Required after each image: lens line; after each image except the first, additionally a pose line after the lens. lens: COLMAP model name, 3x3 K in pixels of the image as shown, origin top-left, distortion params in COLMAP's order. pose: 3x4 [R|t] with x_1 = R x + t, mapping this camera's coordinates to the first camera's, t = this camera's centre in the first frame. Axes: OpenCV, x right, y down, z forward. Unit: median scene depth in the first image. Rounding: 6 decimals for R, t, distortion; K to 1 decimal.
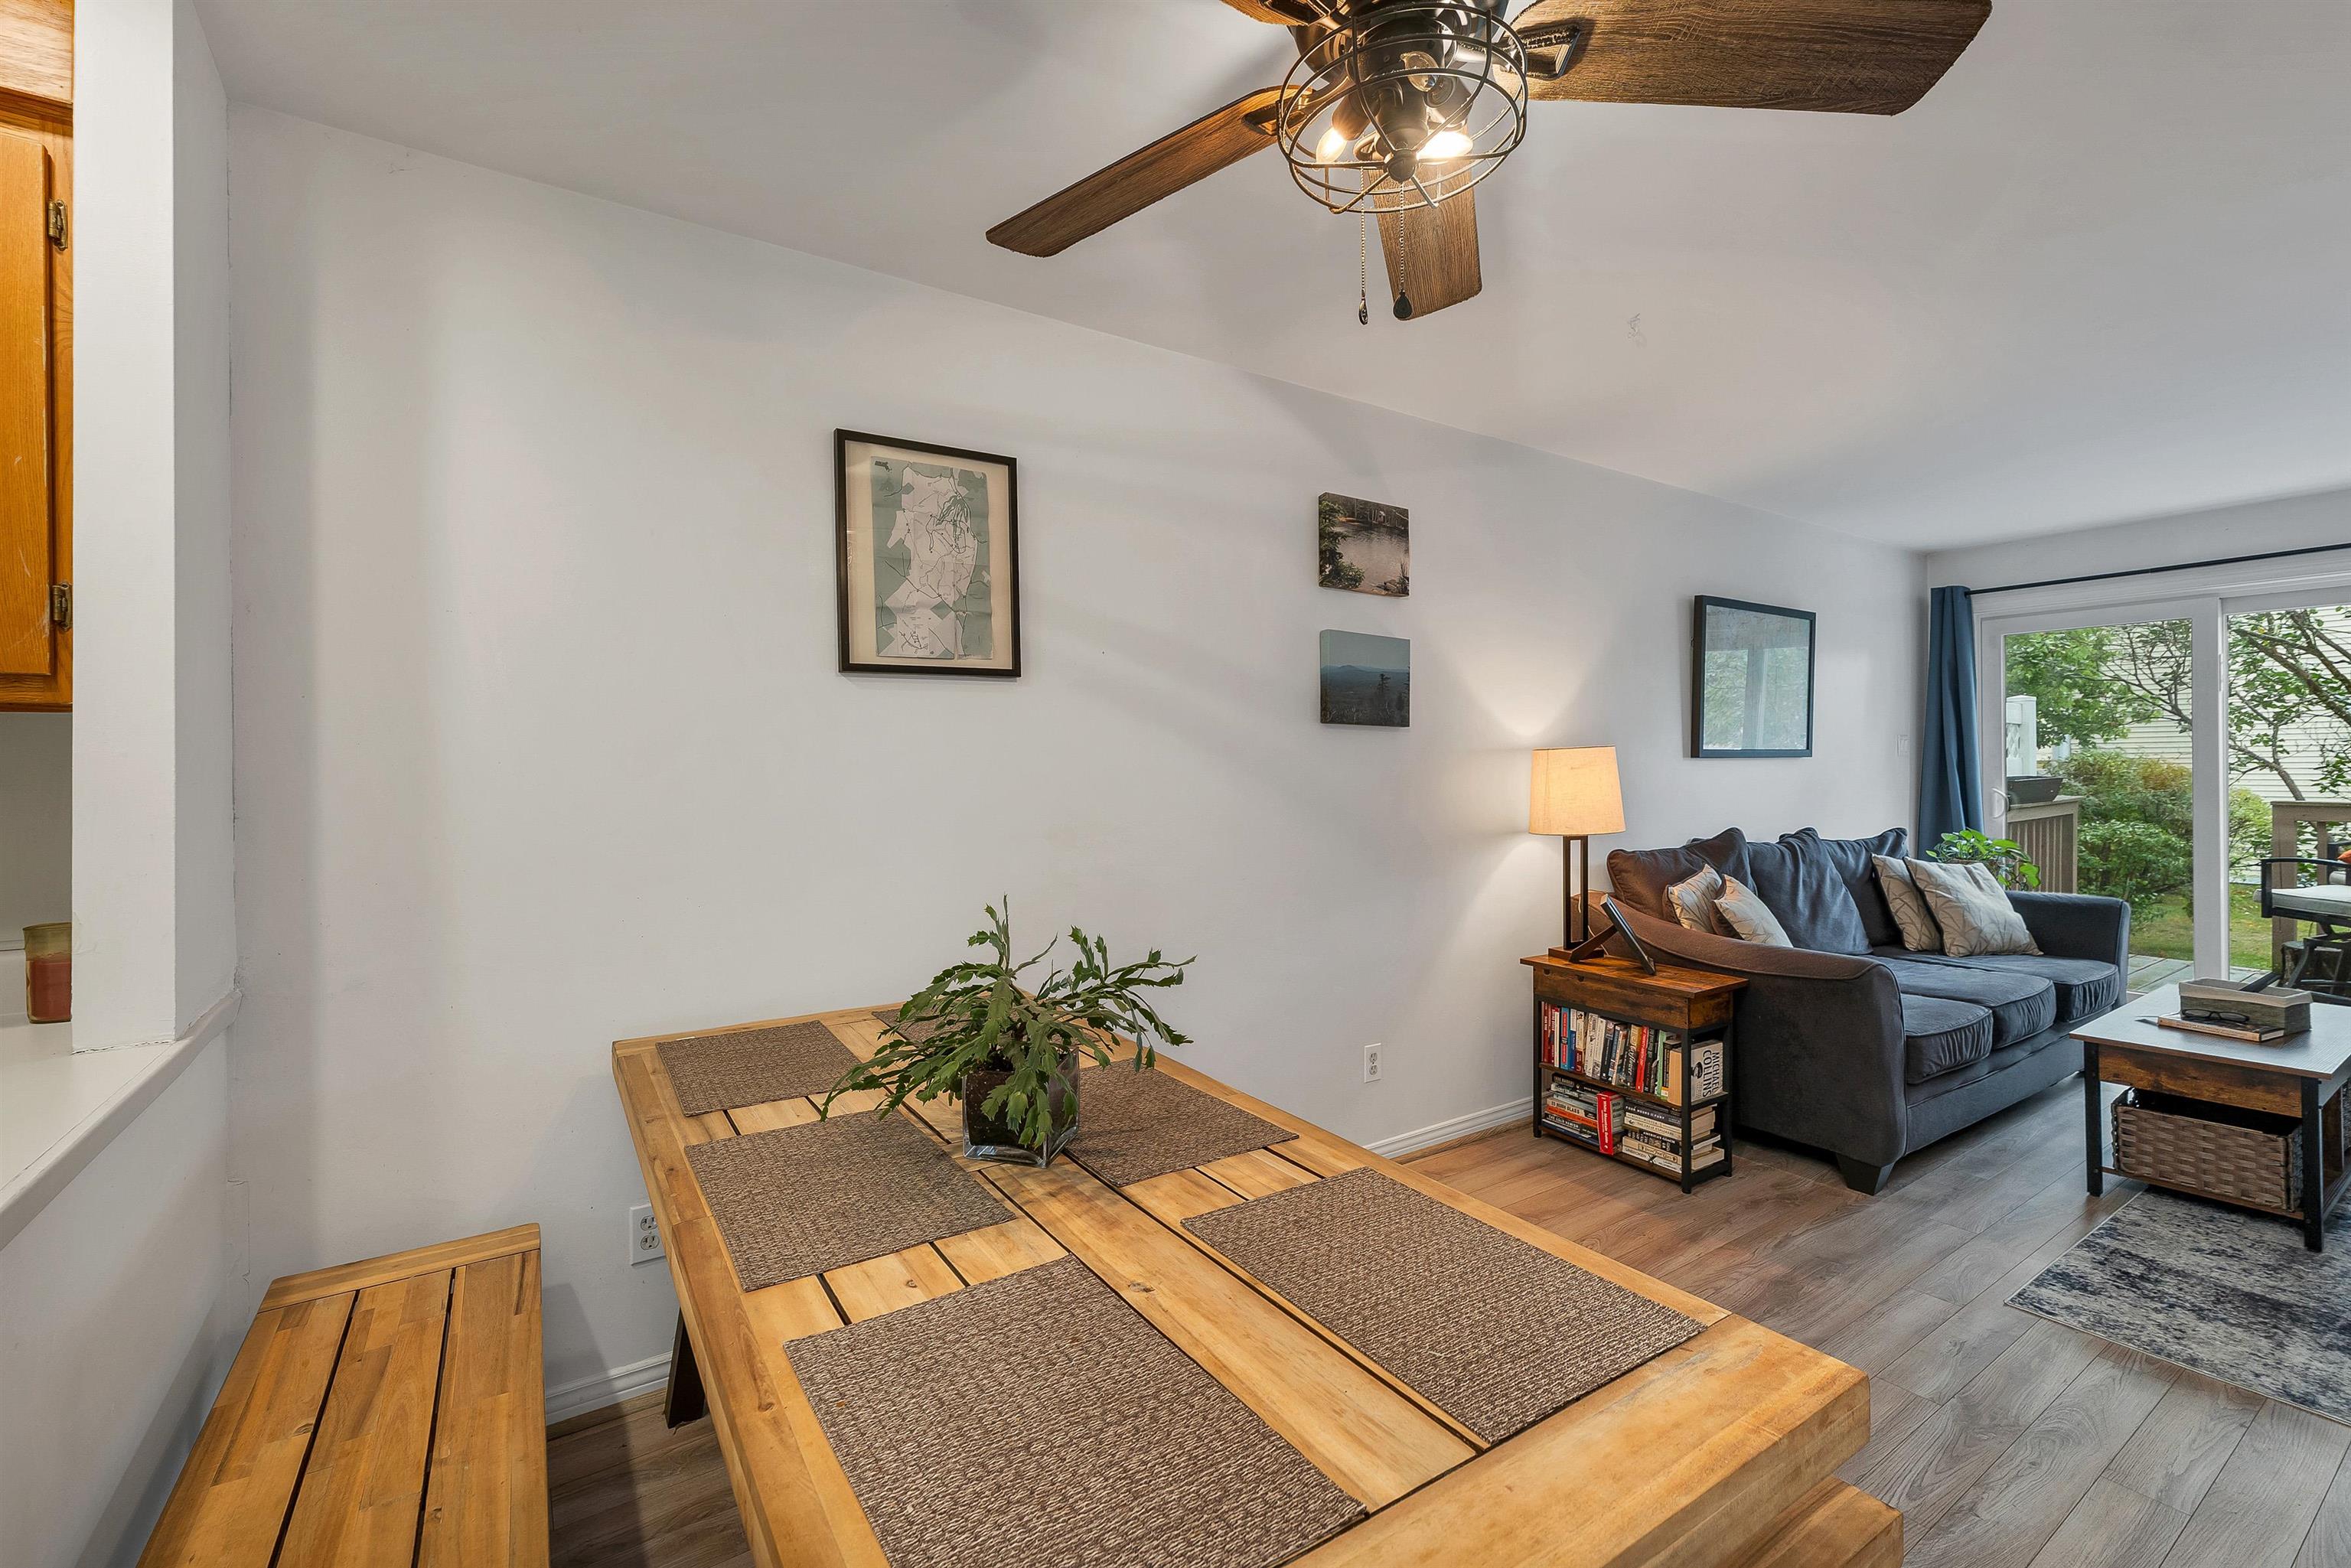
lens RADIAL K [[985.3, 0, 1173.8], [0, 985.3, 764.5], [0, 0, 1]] dist [-0.002037, 0.000702]
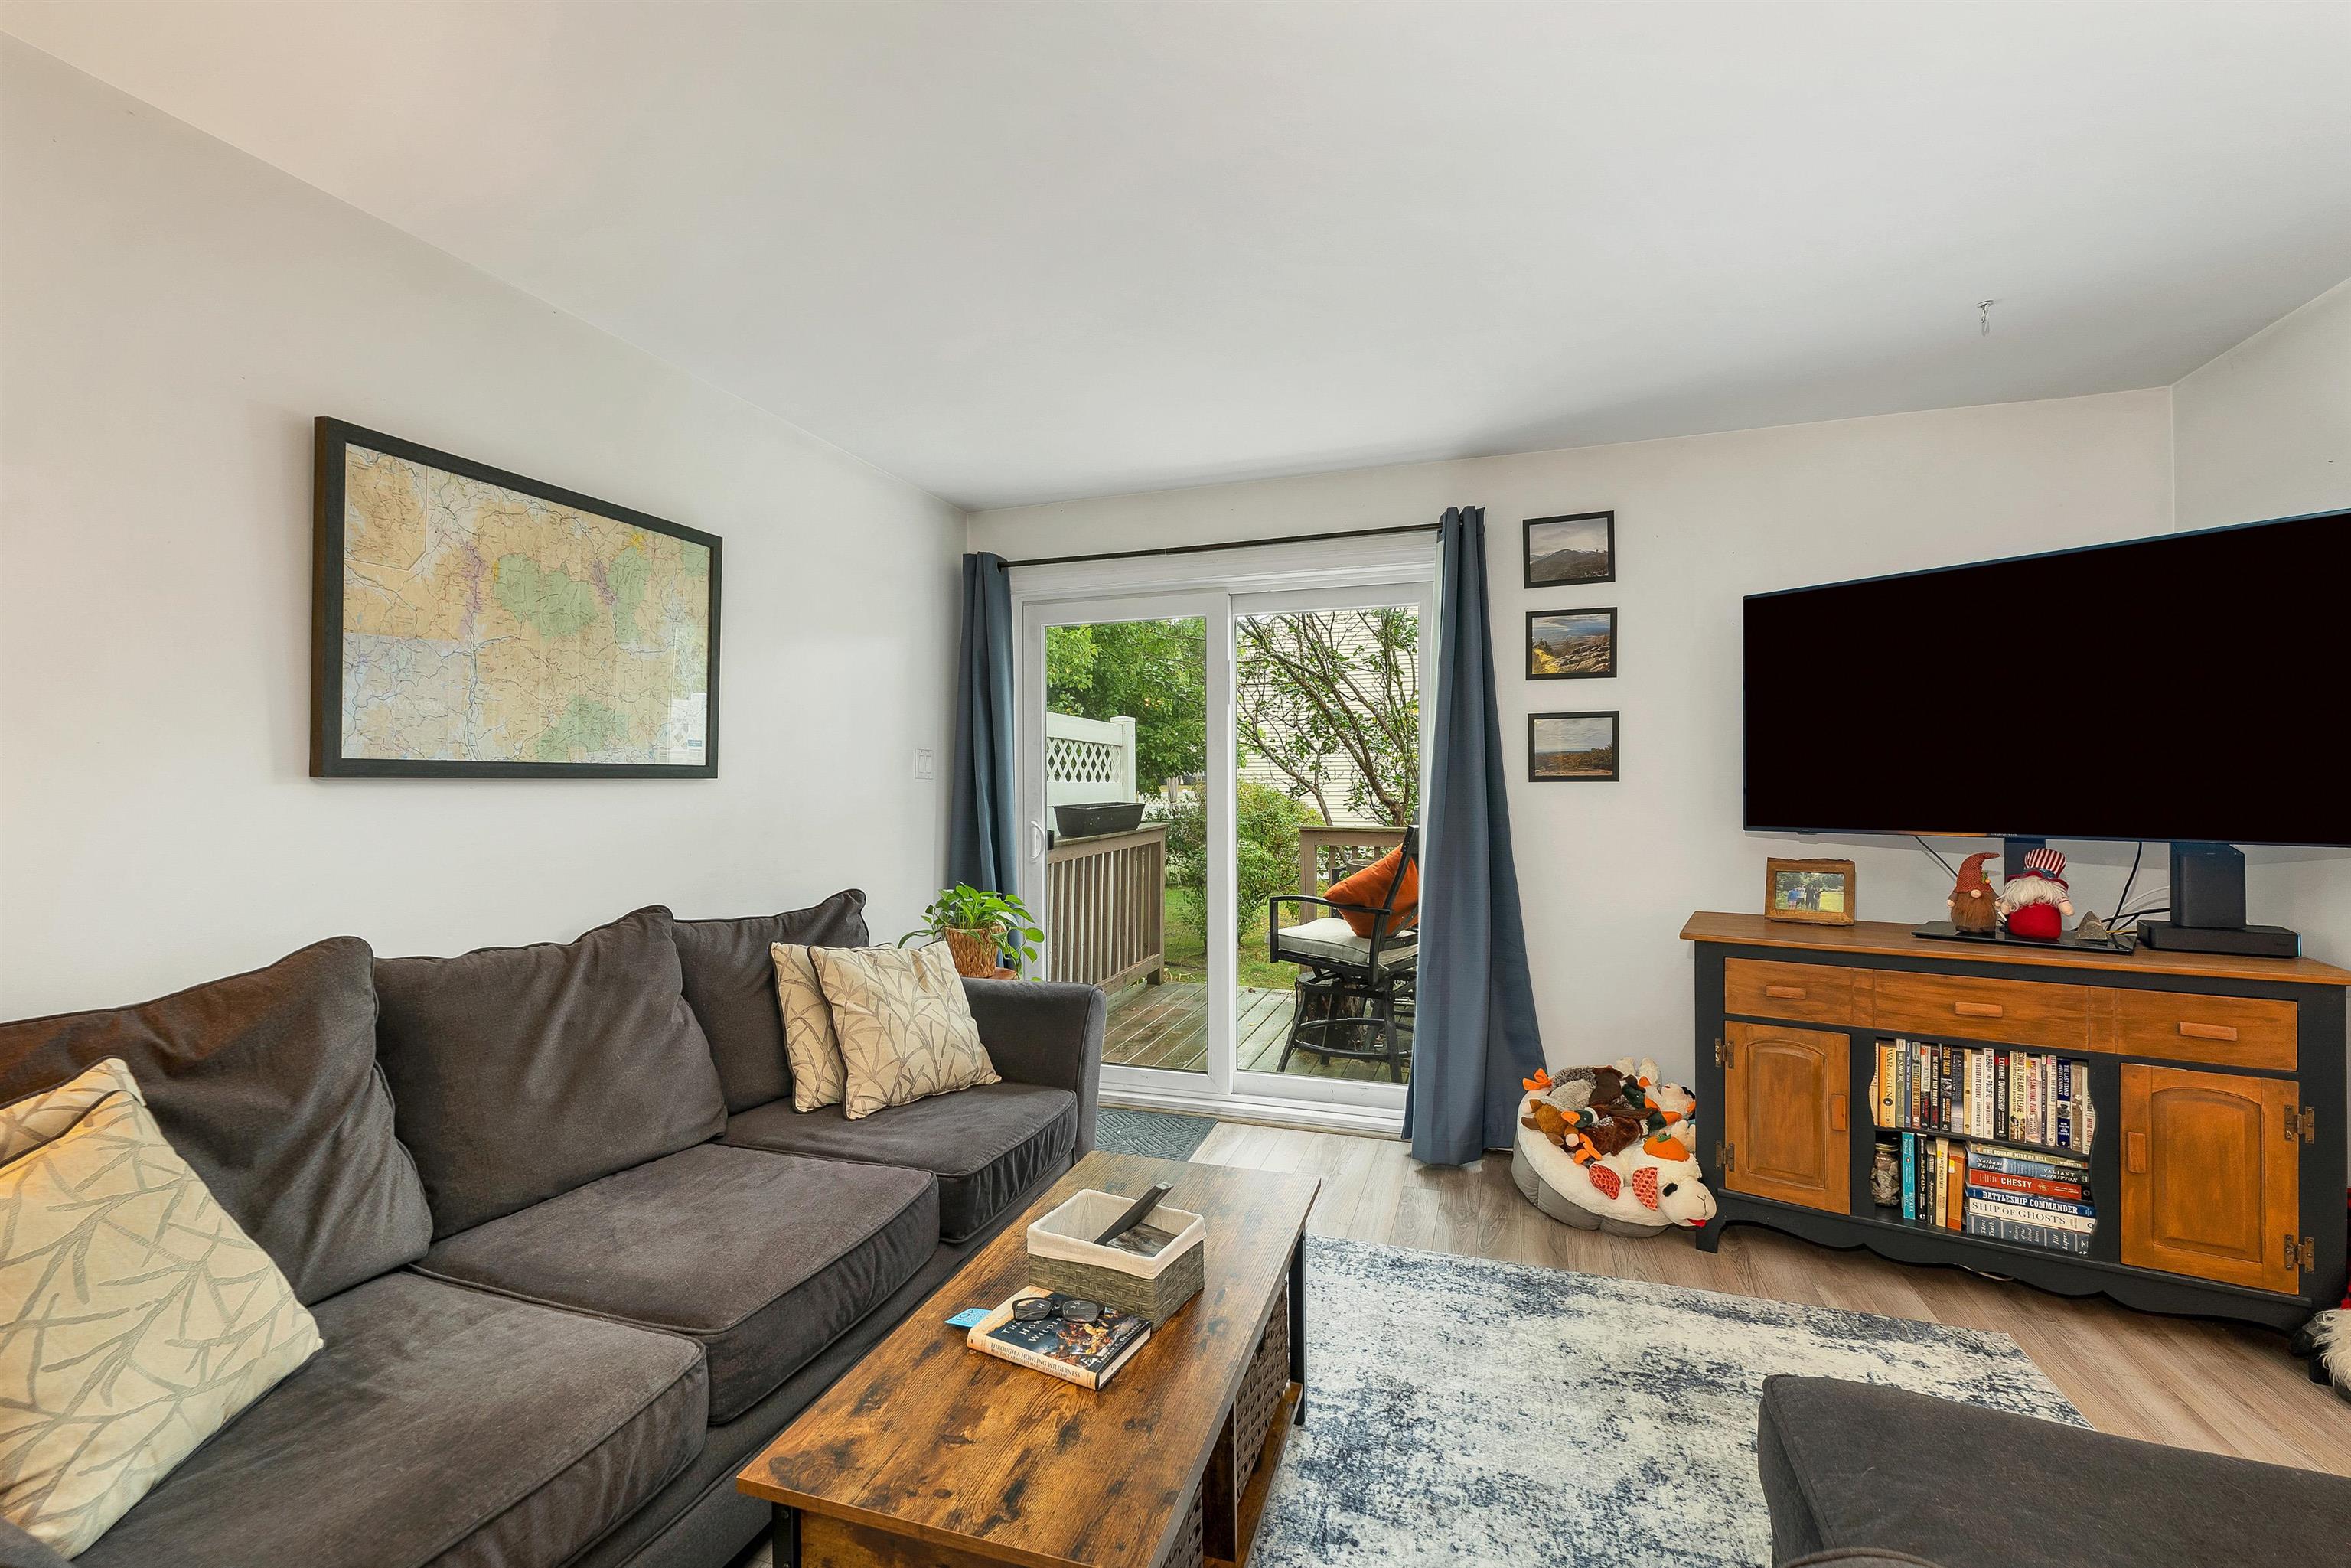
lens RADIAL K [[985.3, 0, 1175.3], [0, 985.3, 785.3], [0, 0, 1]] dist [-0.002037, 0.000702]
pose [[0.789357, 0.002281, 0.613930, 0.744049], [-0.001285, 0.999997, -0.002063, -0.003812], [-0.613933, 0.000839, 0.789358, 0.532868]]
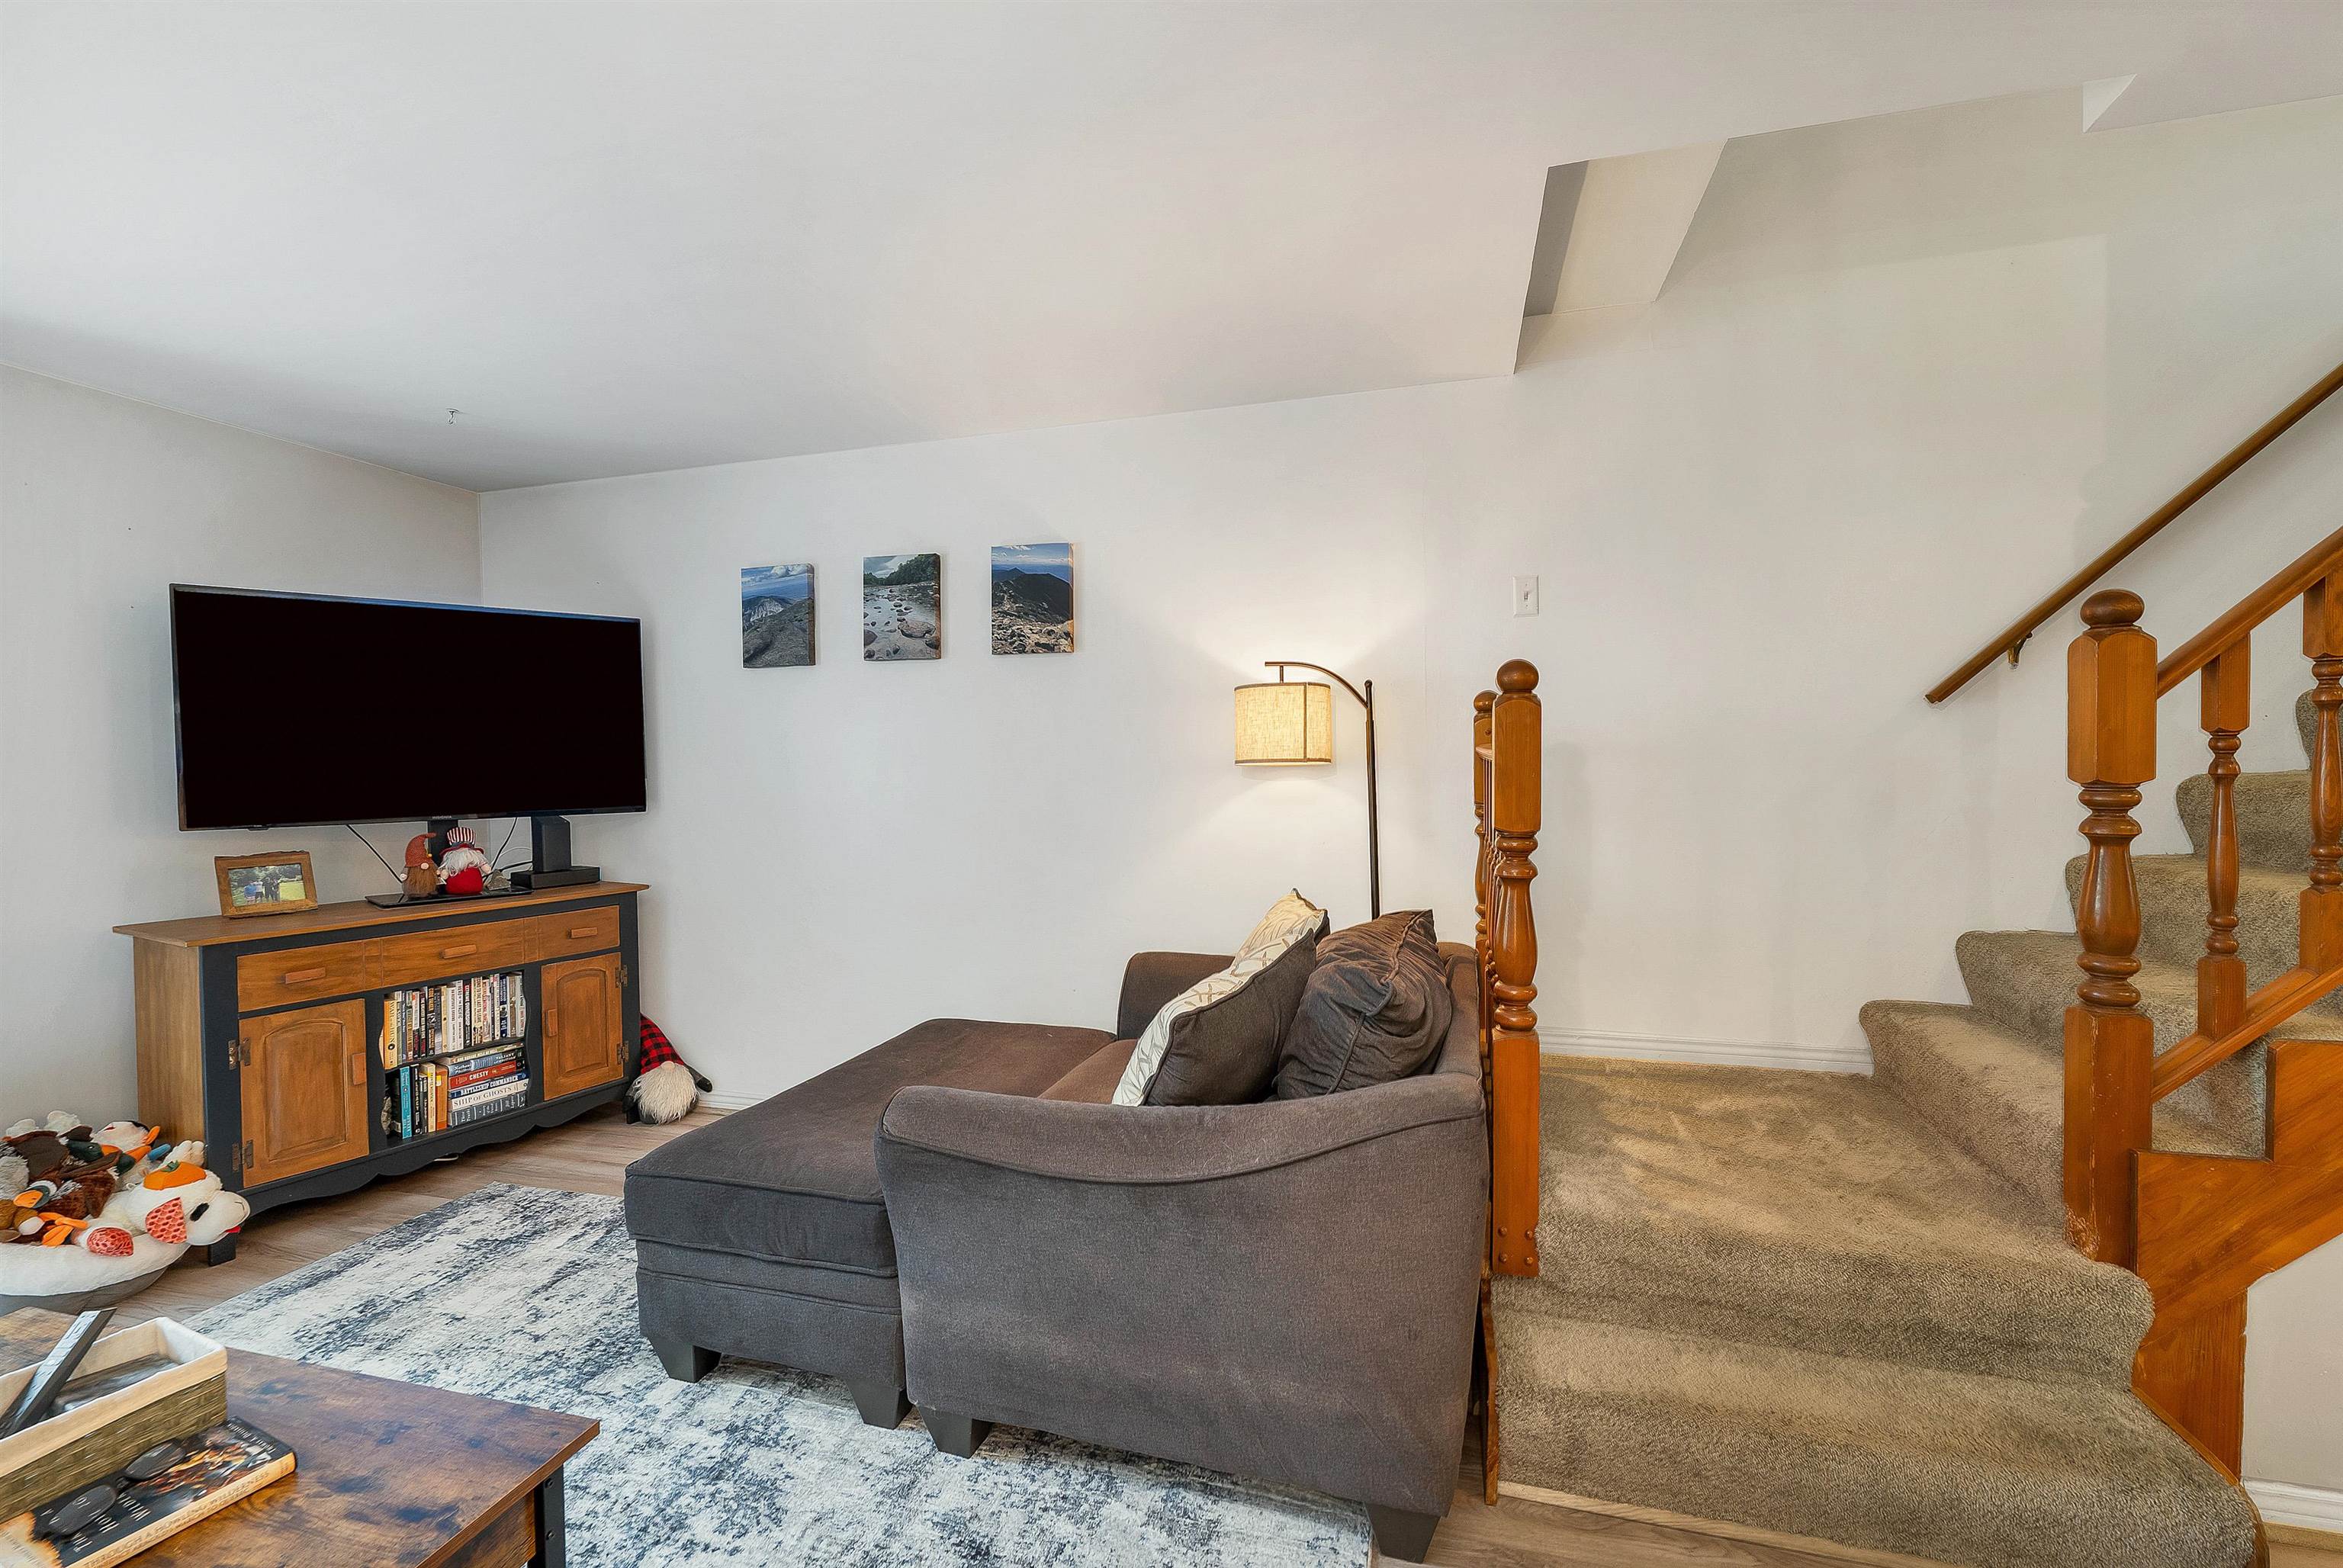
lens RADIAL K [[981.9, 0, 1157.4], [0, 981.9, 794.4], [0, 0, 1]] dist [-0.002037, 0.000702]
pose [[-0.654706, -0.008587, 0.755835, 0.496768], [0.013936, 0.999628, 0.023429, -0.004093], [-0.755755, 0.025872, -0.654343, 0.863154]]
